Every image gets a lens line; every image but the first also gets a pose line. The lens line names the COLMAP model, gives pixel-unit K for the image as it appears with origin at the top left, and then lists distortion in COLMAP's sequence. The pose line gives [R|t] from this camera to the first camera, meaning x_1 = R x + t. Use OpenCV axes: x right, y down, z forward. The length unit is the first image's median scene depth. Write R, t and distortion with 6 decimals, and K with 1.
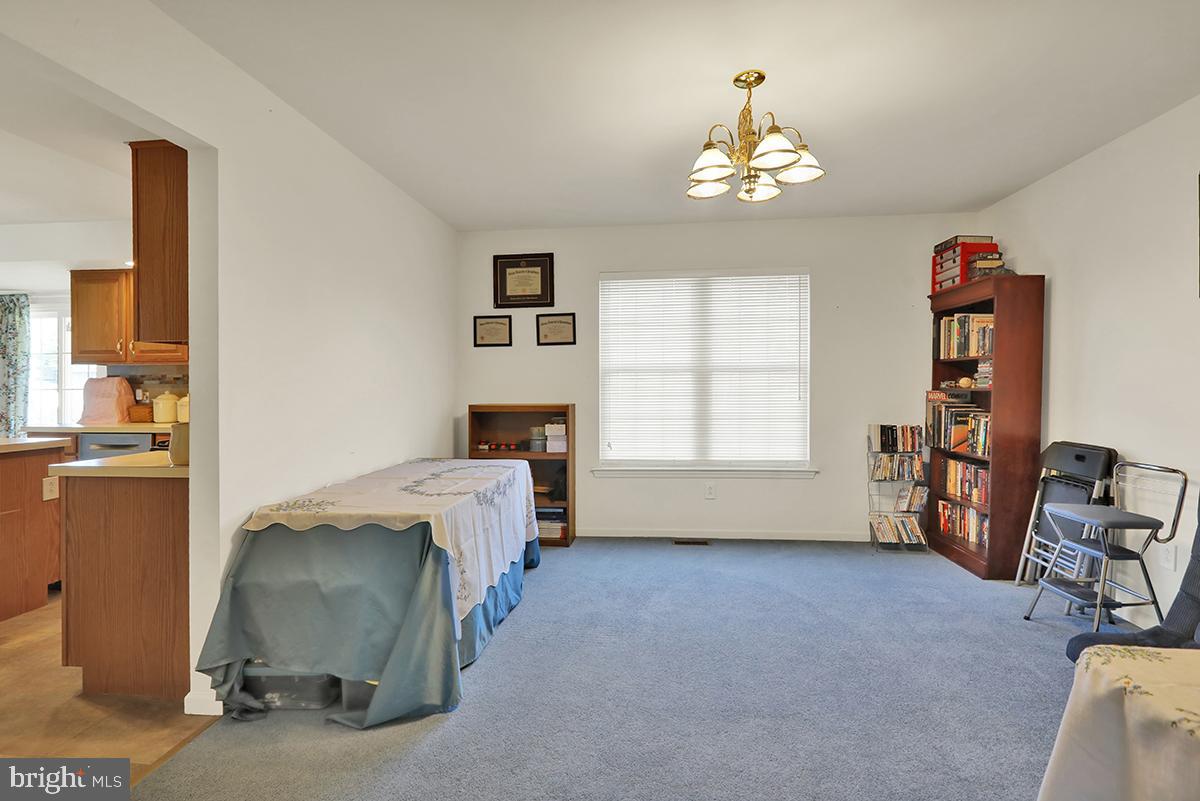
lens RADIAL K [[560.1, 0, 594.4], [0, 560.1, 389.6], [0, 0, 1]] dist [-0.000644, 0.000267]
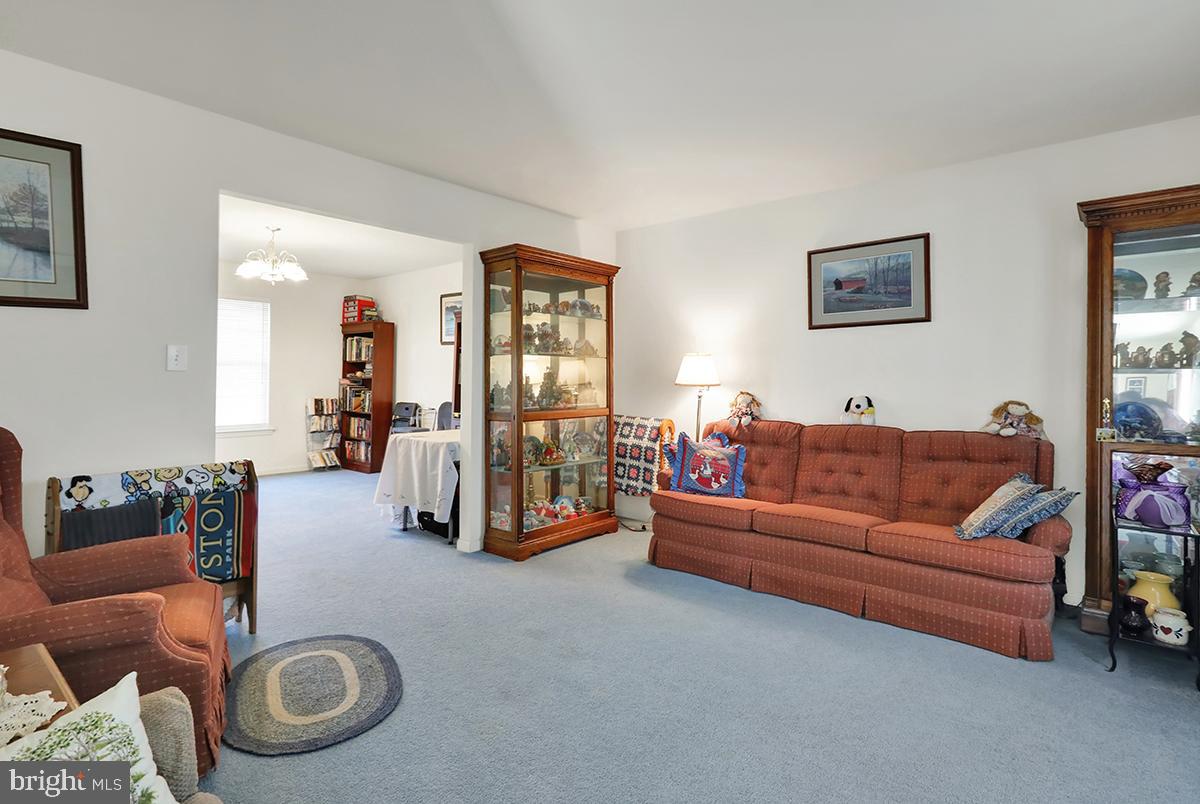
lens RADIAL K [[599.6, 0, 595.1], [0, 599.6, 384.4], [0, 0, 1]] dist [-0.001278, -0.000014]
pose [[0.561141, 0.000262, 0.827720, -0.515970], [-0.003984, 0.999989, 0.002385, 0.012409], [-0.827711, -0.004636, 0.561136, -0.721505]]
